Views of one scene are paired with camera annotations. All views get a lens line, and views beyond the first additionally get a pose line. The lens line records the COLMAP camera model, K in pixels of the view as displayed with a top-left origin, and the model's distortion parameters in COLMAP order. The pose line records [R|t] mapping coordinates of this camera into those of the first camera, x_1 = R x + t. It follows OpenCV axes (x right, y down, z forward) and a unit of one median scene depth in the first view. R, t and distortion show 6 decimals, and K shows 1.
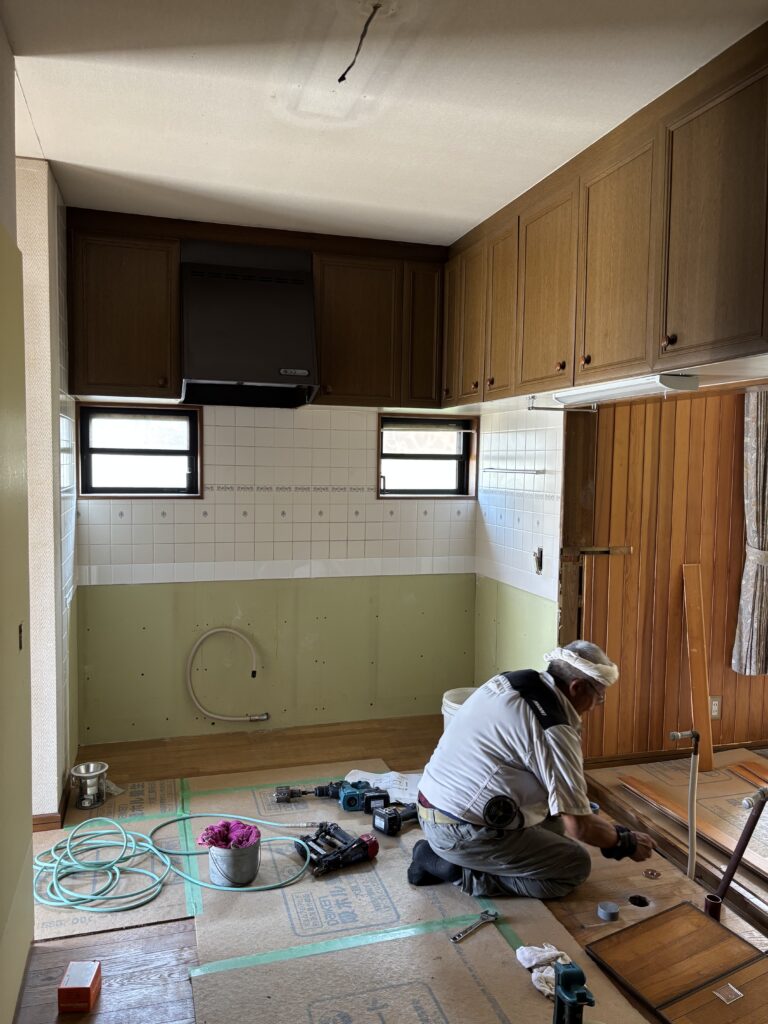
lens RADIAL K [[768.9, 0, 388.2], [0, 768.9, 513.0], [0, 0, 1]] dist [0.032351, -0.039117]
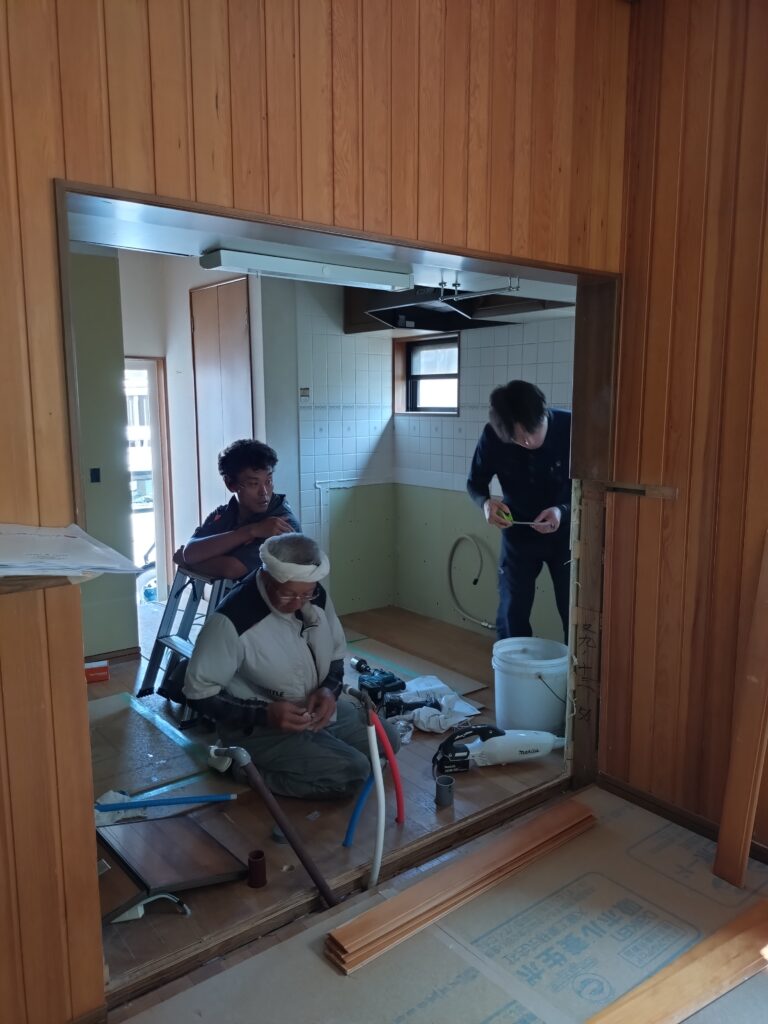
lens RADIAL K [[771.4, 0, 379.5], [0, 771.4, 516.1], [0, 0, 1]] dist [0.006035, -0.006282]
pose [[0.335354, 0.119236, -0.934516, 0.782439], [-0.047442, 0.992837, 0.109652, 0.007585], [0.940897, 0.007563, 0.338609, 0.516454]]
